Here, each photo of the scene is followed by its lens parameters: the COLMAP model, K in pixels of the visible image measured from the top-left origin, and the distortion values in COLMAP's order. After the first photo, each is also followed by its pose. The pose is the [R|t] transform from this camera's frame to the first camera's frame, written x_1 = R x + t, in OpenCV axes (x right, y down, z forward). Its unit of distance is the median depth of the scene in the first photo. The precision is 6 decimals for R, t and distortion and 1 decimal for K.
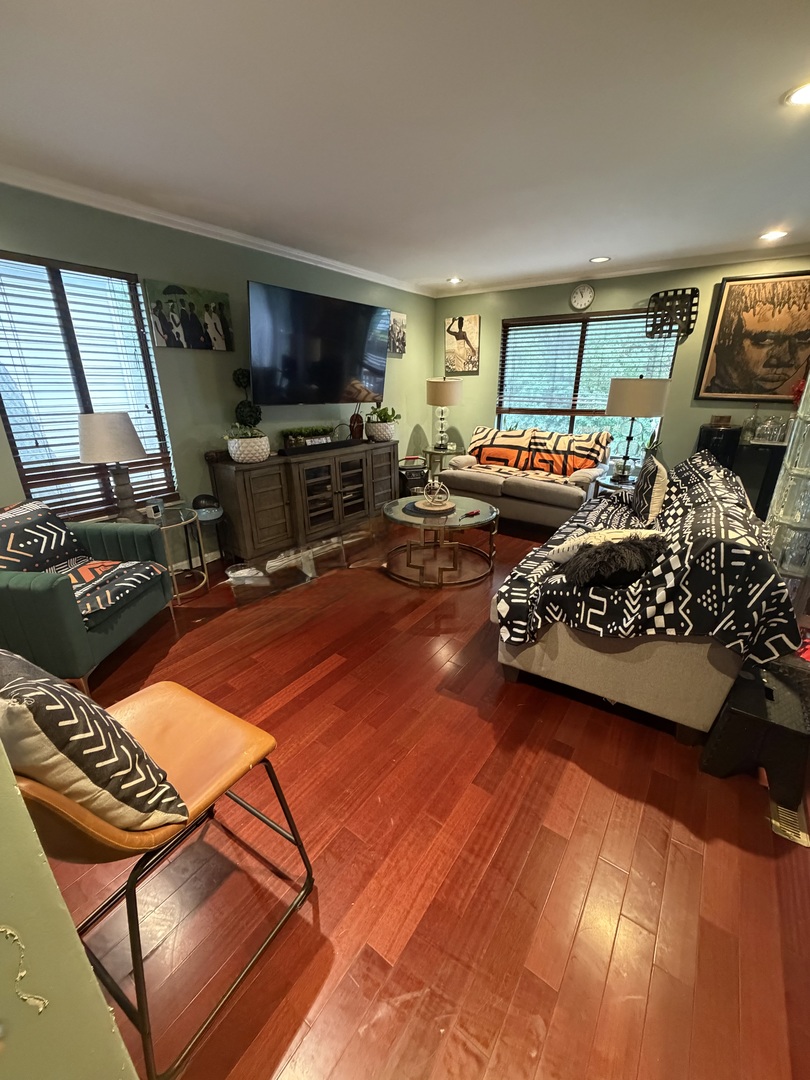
lens RADIAL K [[433.9, 0, 407.7], [0, 433.9, 541.8], [0, 0, 1]] dist [-0.001830, -0.000074]
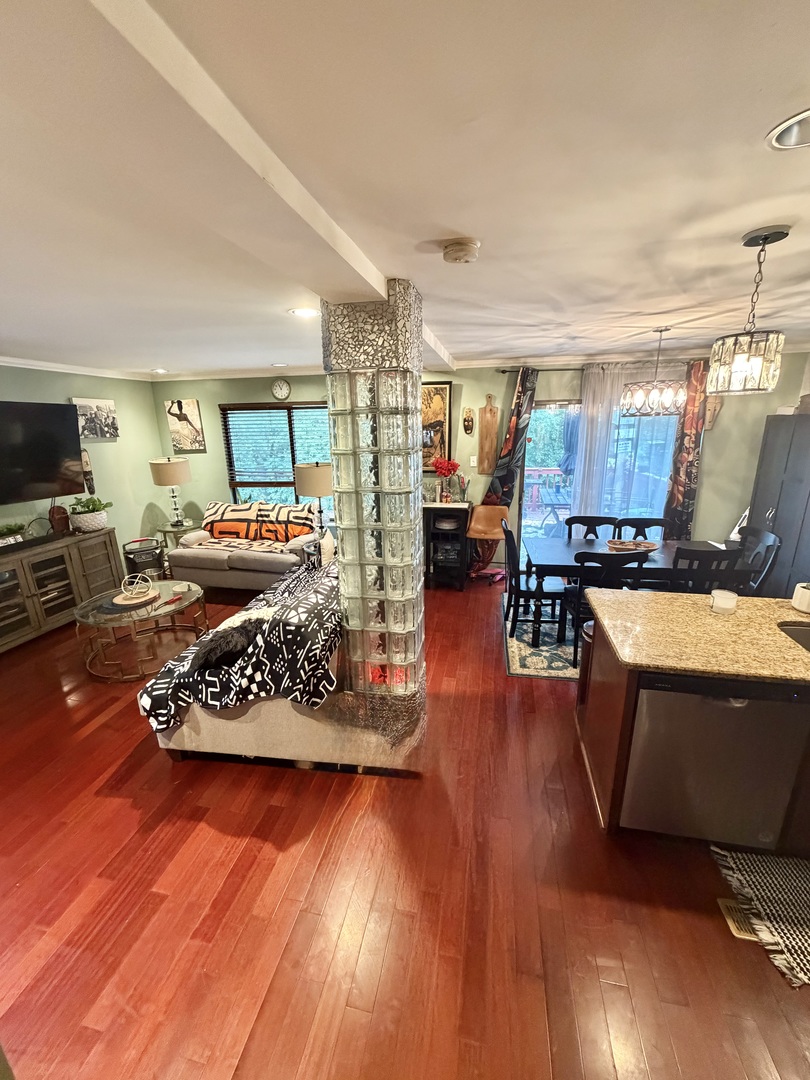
lens RADIAL K [[433.9, 0, 406.0], [0, 433.9, 545.6], [0, 0, 1]] dist [-0.001830, -0.000074]
pose [[0.910024, -0.130989, 0.393318, 0.204816], [0.164539, 0.984963, -0.052668, -0.036147], [-0.380505, 0.112645, 0.917893, -0.159805]]
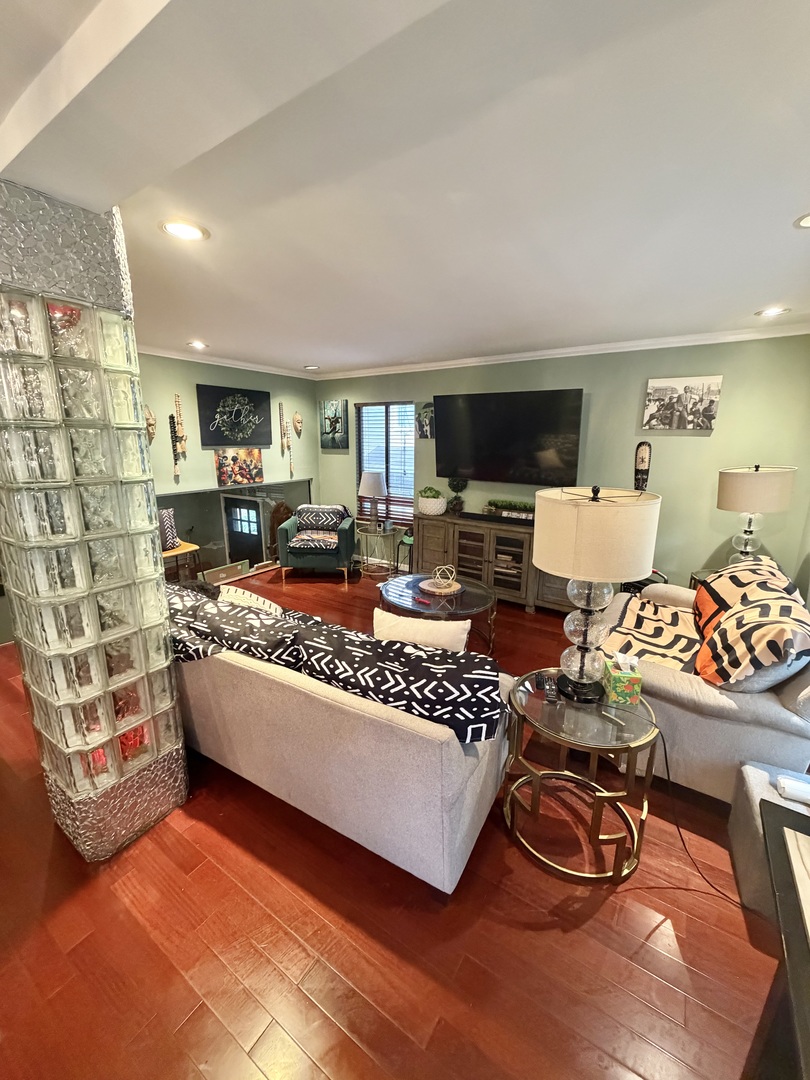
lens RADIAL K [[433.9, 0, 404.4], [0, 433.9, 535.5], [0, 0, 1]] dist [-0.001830, -0.000074]
pose [[0.036930, 0.221849, -0.974382, 0.827821], [-0.348571, 0.916668, 0.195497, -0.295860], [0.936555, 0.332421, 0.111182, 0.633011]]
